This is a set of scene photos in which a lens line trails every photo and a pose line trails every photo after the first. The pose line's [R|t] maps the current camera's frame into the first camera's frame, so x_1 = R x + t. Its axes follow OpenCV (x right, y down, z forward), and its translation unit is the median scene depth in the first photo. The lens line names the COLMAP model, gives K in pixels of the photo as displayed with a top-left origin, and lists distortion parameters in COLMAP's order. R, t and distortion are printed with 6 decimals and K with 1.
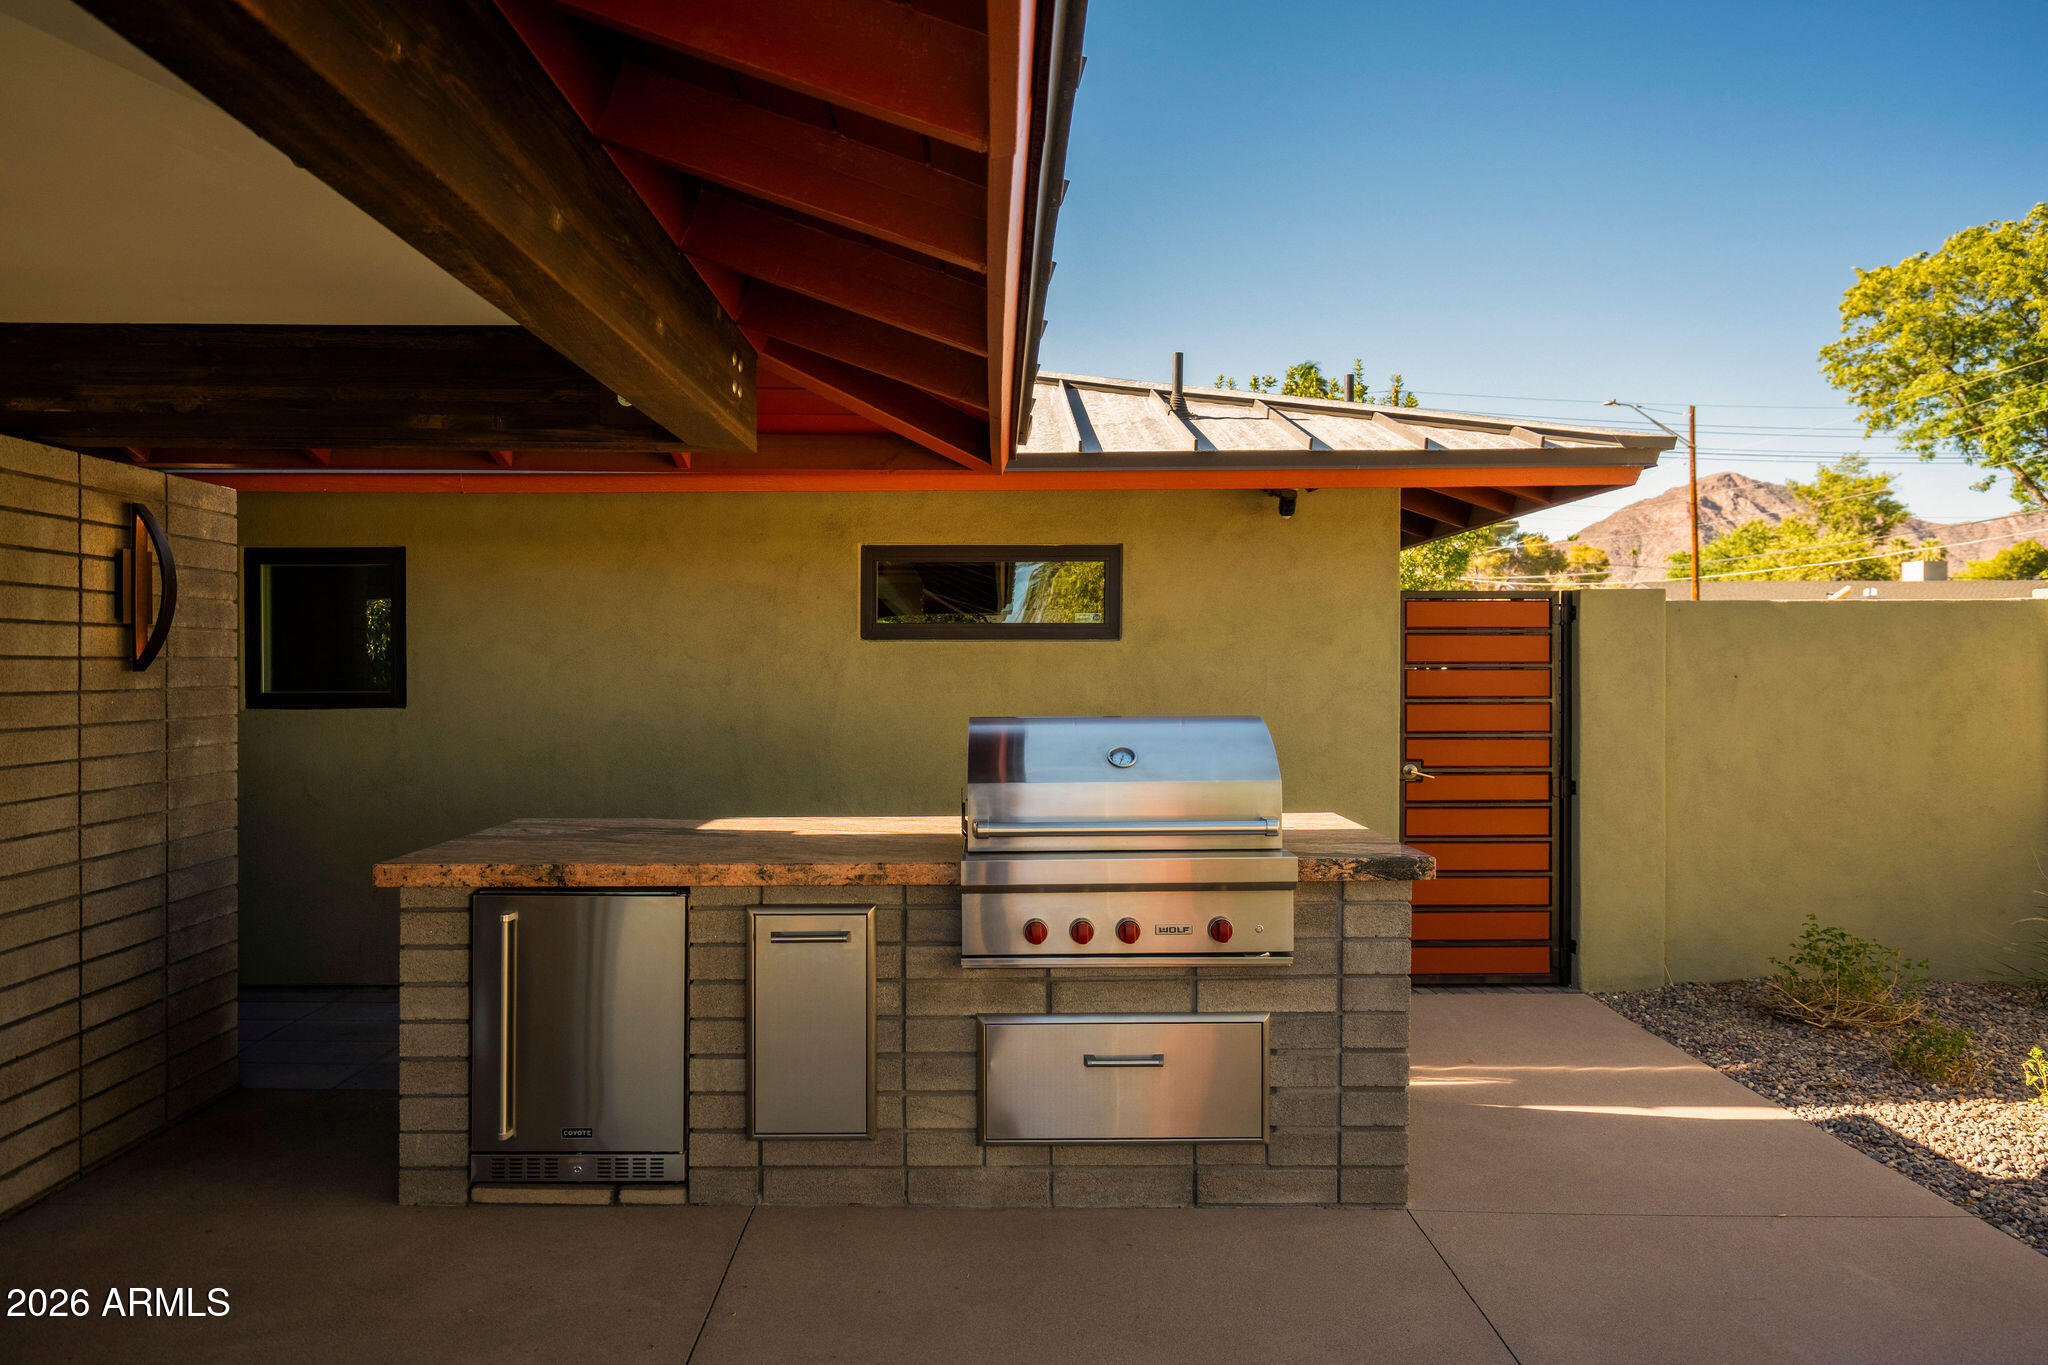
lens RADIAL K [[1281.7, 0, 1005.4], [0, 1281.7, 692.3], [0, 0, 1]] dist [0.003998, 0.003590]
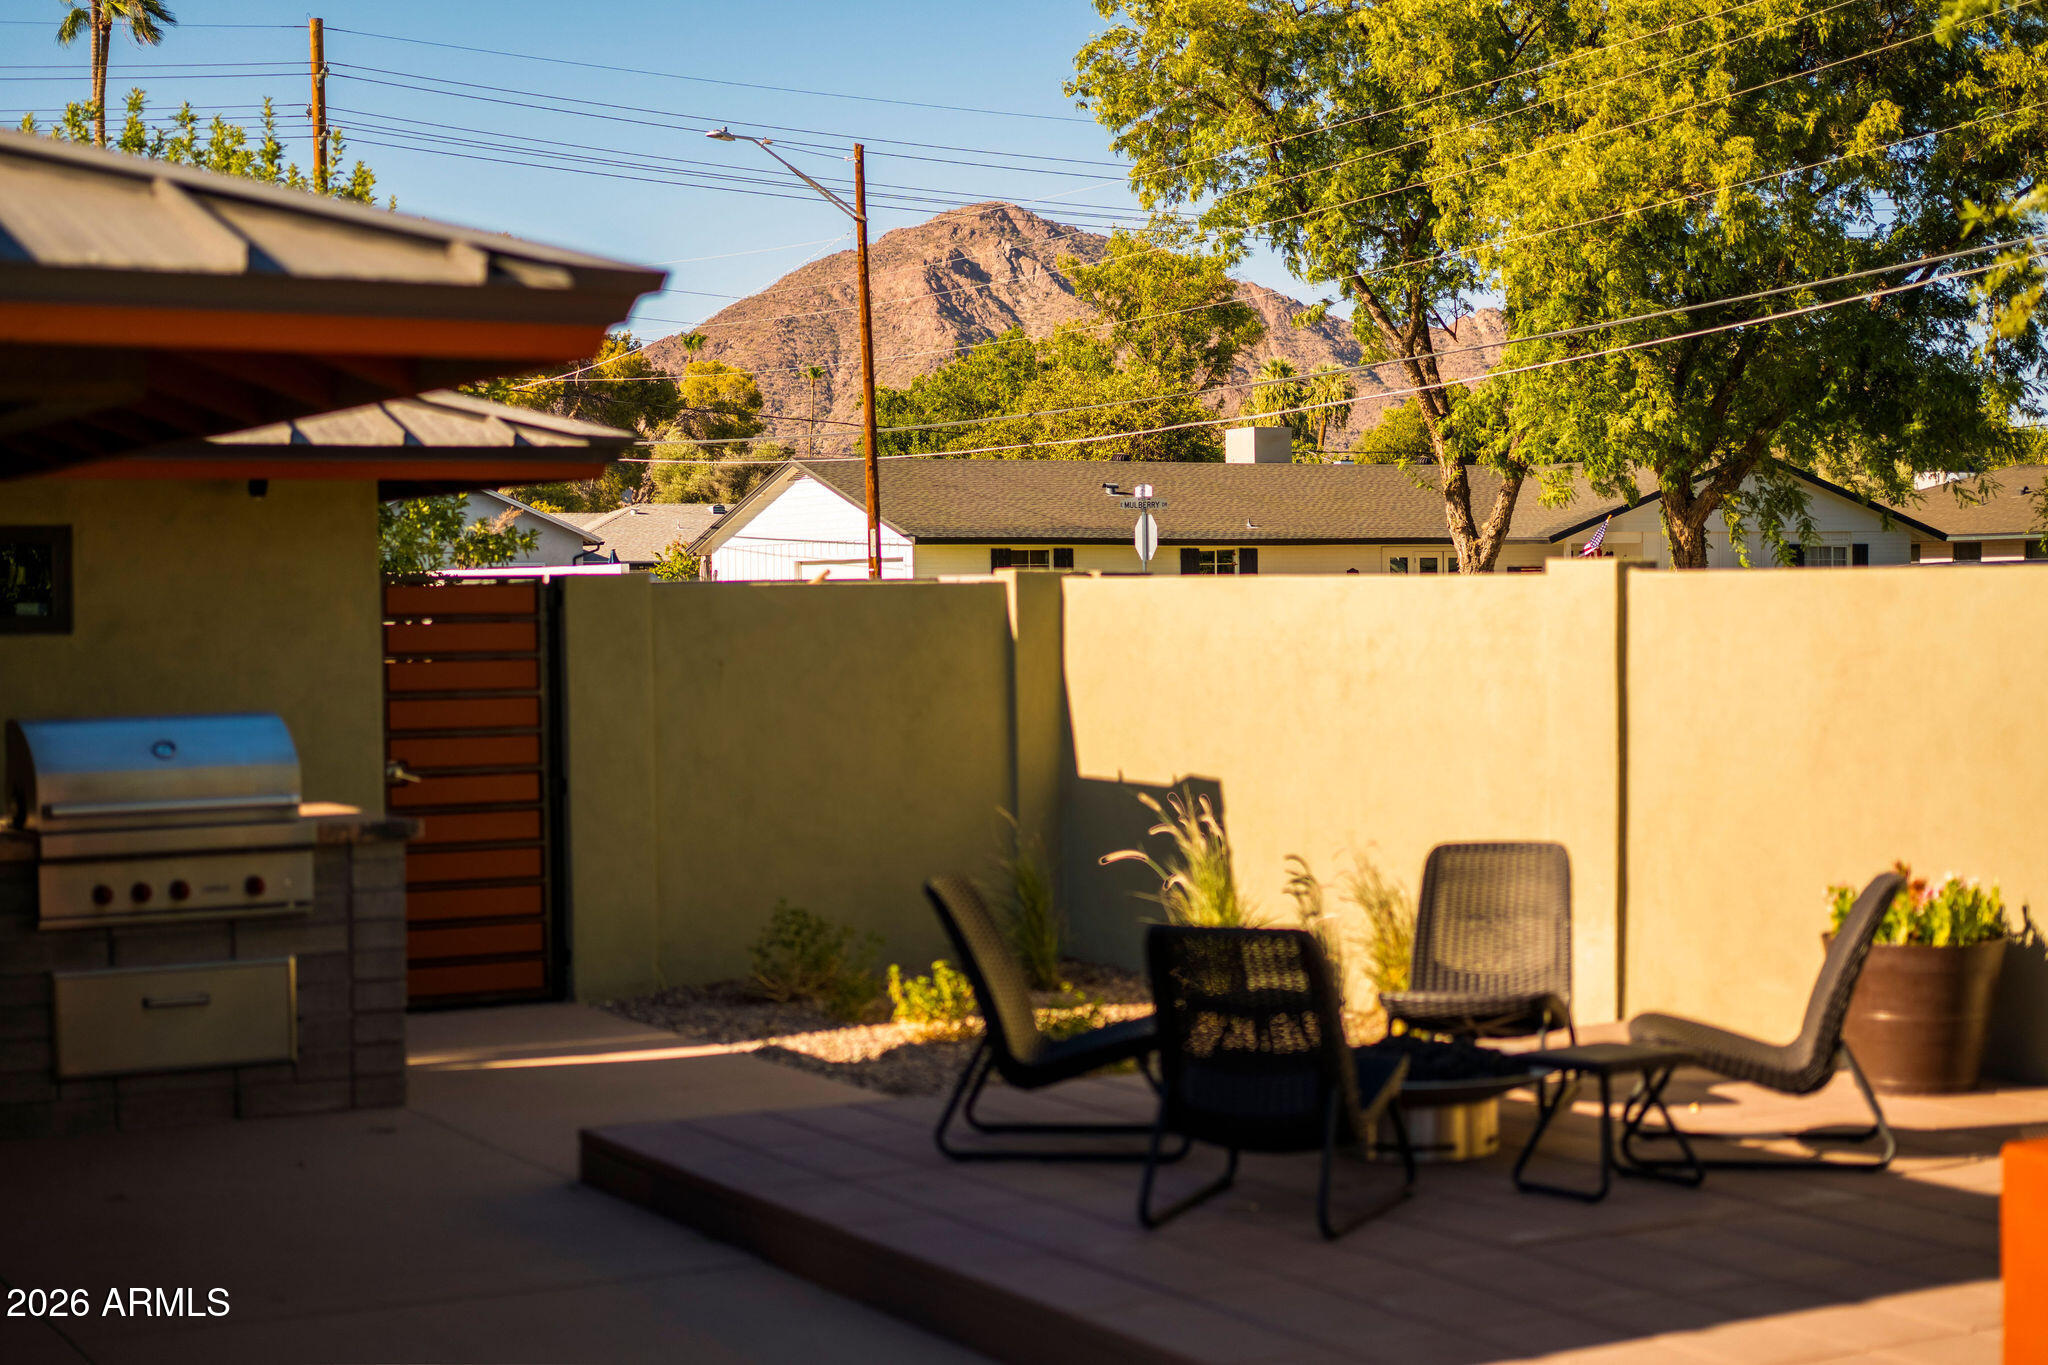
lens RADIAL K [[3158.9, 0, 1017.2], [0, 3158.9, 684.9], [0, 0, 1]] dist [-0.018750, 0.000000]
pose [[0.871419, -0.019840, 0.490139, -0.389205], [0.019548, 0.999793, 0.005715, -0.005454], [-0.490150, 0.004601, 0.871626, -1.150848]]
